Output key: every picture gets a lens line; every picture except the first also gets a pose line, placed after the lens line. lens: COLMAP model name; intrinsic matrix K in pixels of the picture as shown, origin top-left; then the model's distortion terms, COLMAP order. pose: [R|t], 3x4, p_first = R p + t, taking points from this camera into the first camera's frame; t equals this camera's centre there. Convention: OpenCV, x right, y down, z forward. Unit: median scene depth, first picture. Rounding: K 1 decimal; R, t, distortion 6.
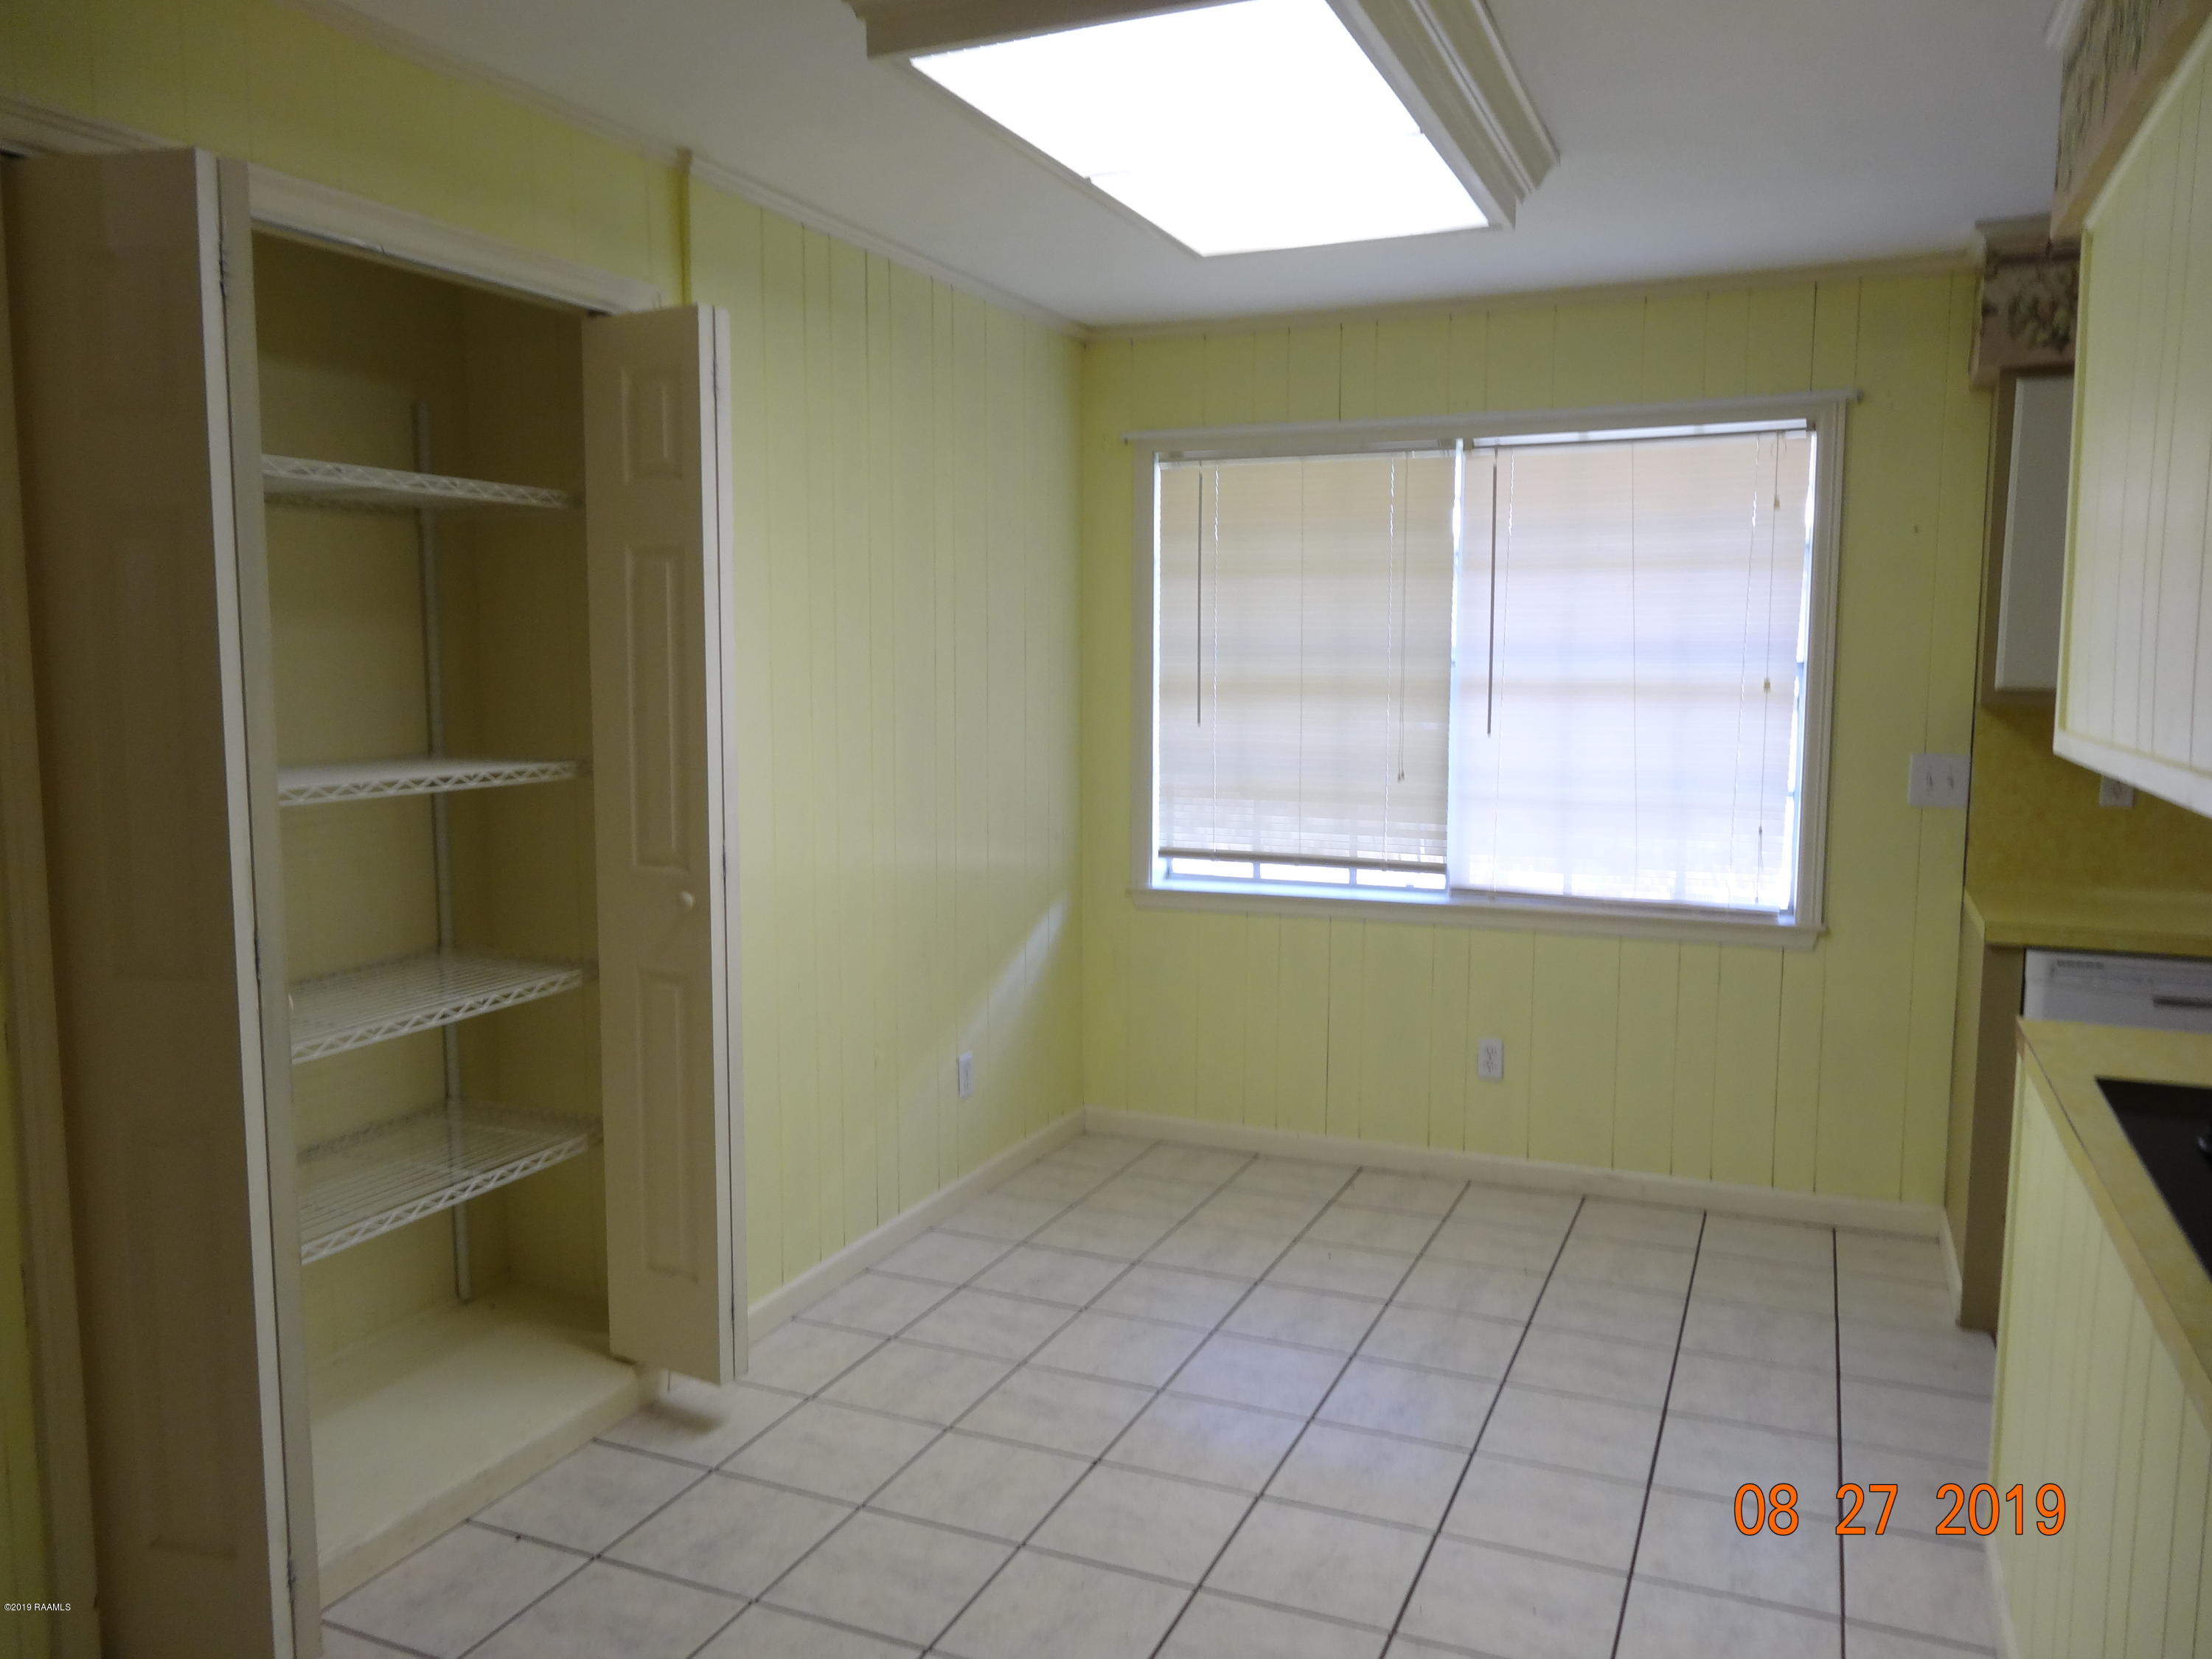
lens RADIAL K [[1624.3, 0, 1098.7], [0, 1624.3, 831.9], [0, 0, 1]] dist [0.000002, -0.004388]
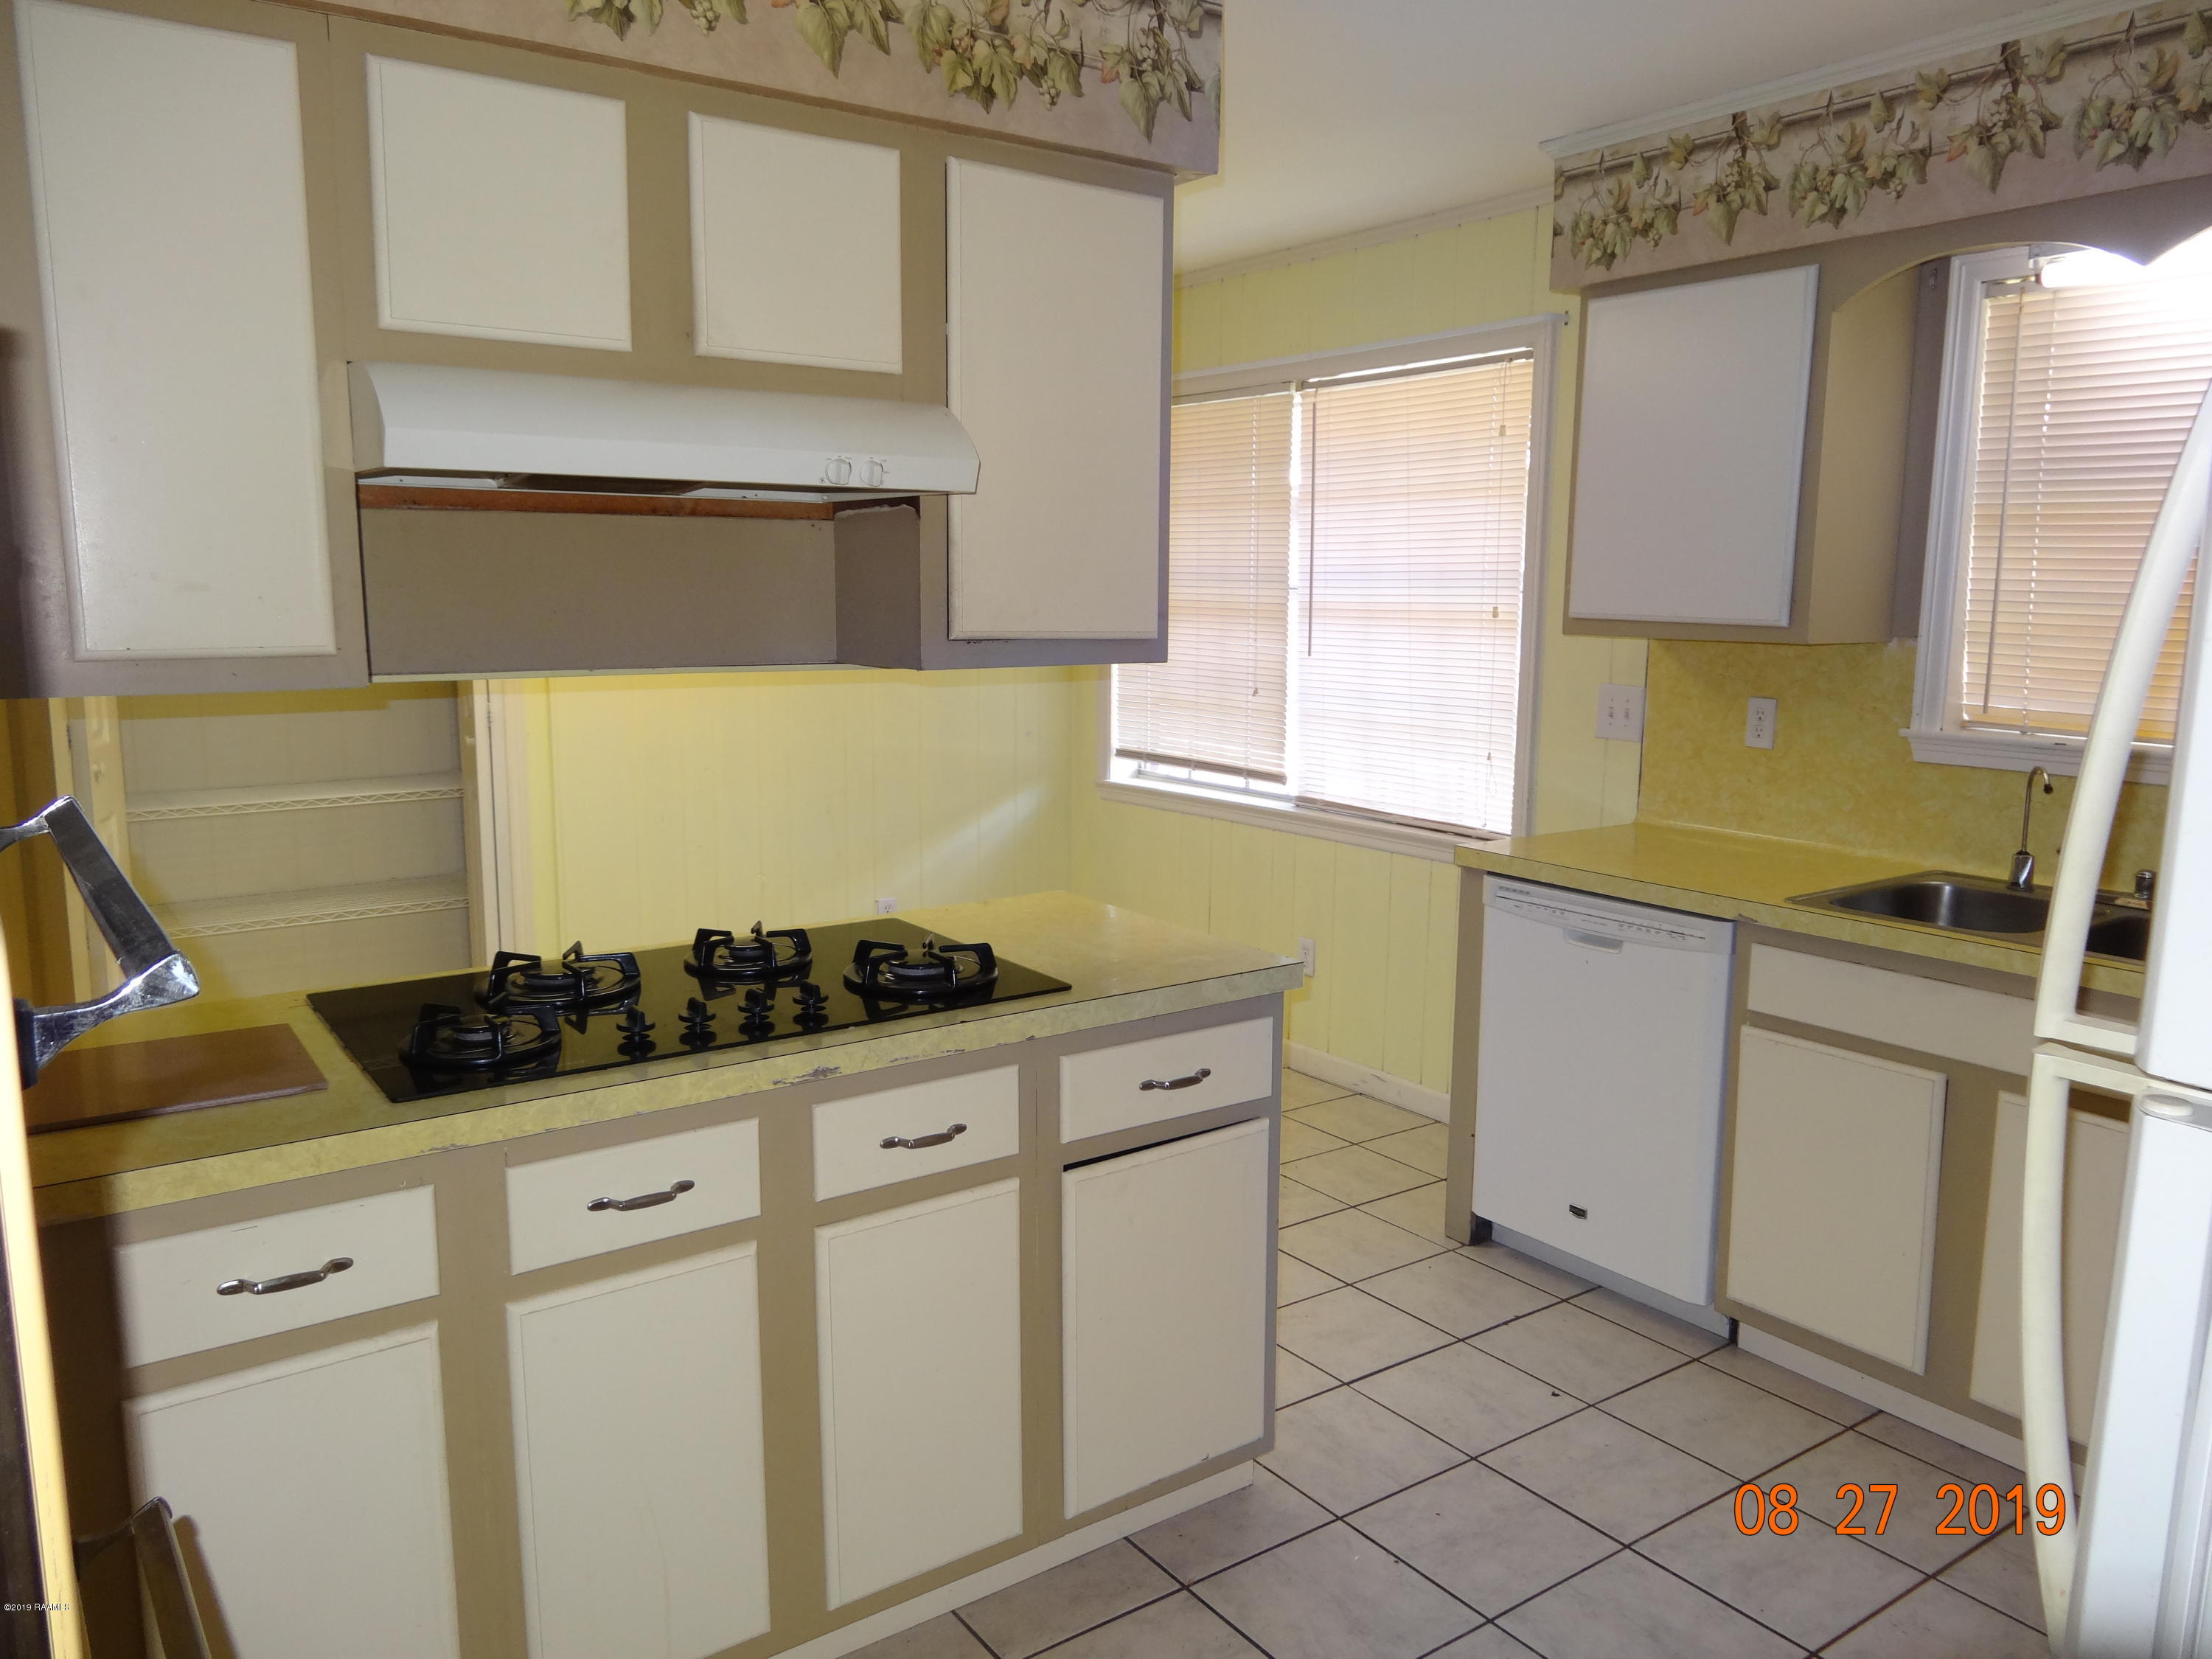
lens RADIAL K [[1624.3, 0, 1096.0], [0, 1624.3, 834.2], [0, 0, 1]] dist [0.000002, -0.004388]
pose [[0.865474, 0.083875, -0.493883, 0.667456], [-0.063632, 0.996304, 0.057693, 0.005192], [0.496897, -0.018505, 0.867612, -0.006467]]
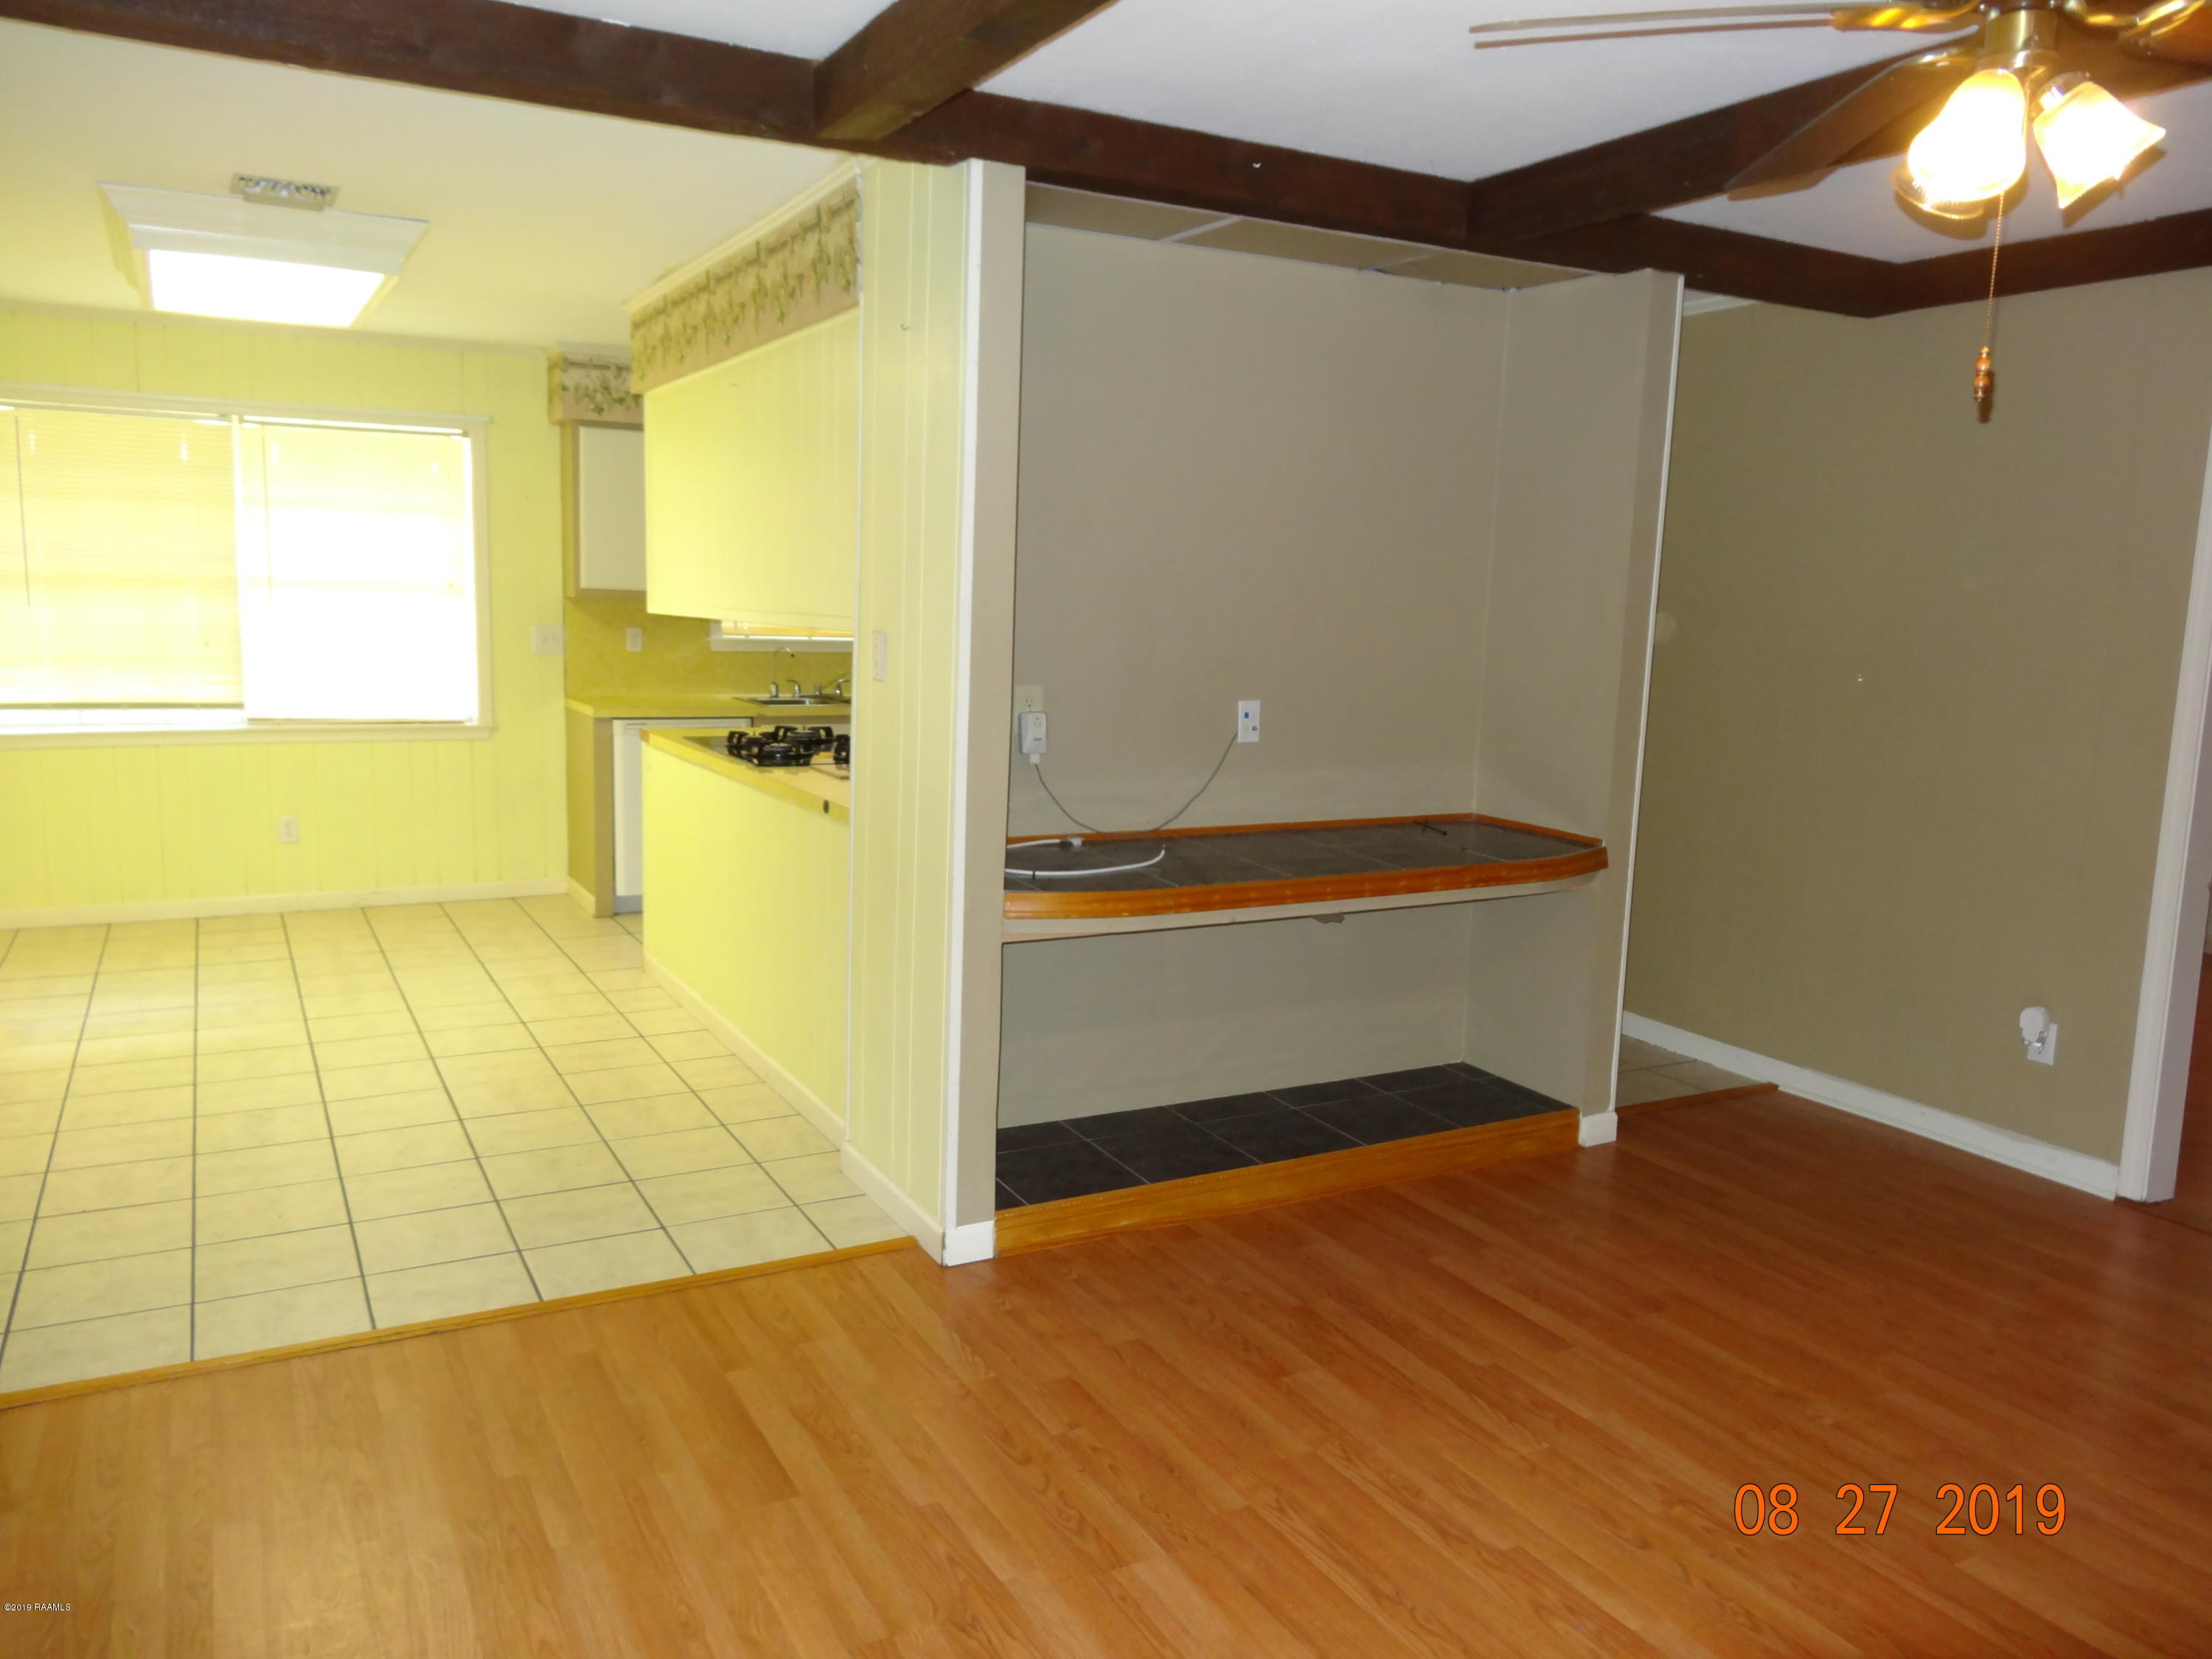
lens RADIAL K [[1624.3, 0, 1107.9], [0, 1624.3, 836.4], [0, 0, 1]] dist [0.000002, -0.004388]
pose [[0.602526, -0.100783, 0.791710, -0.513293], [0.058731, 0.994904, 0.081953, 0.068519], [-0.795936, -0.002881, 0.605375, -0.541852]]
